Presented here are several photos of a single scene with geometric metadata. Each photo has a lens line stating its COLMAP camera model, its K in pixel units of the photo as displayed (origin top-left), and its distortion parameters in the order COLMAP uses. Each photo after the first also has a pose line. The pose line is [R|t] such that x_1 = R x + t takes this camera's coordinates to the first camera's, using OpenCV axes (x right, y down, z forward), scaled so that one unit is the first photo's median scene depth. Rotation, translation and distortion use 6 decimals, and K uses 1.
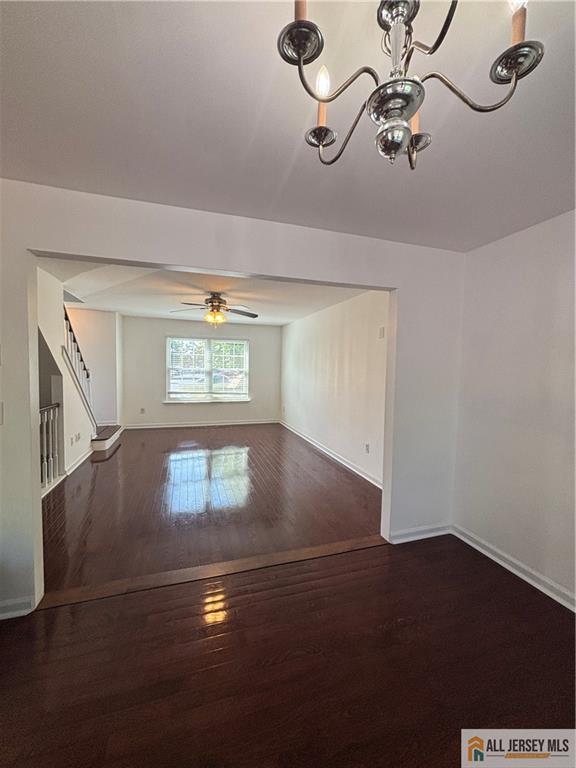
lens RADIAL K [[308.0, 0, 292.6], [0, 308.0, 382.5], [0, 0, 1]] dist [0.004336, -0.001620]
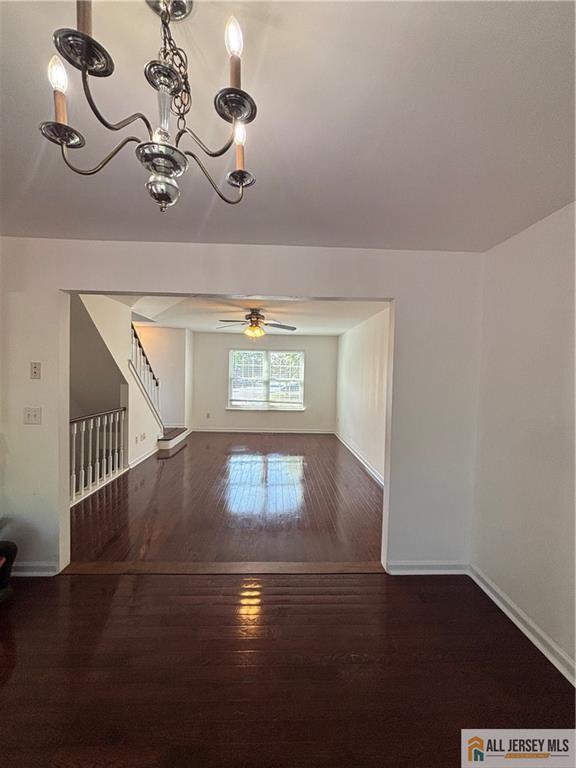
lens RADIAL K [[308.0, 0, 289.6], [0, 308.0, 383.2], [0, 0, 1]] dist [0.004336, -0.001620]
pose [[0.962456, 0.012528, -0.271150, 0.140154], [-0.019176, 0.999577, -0.021883, -0.010305], [0.270761, 0.026261, 0.962288, 0.008765]]
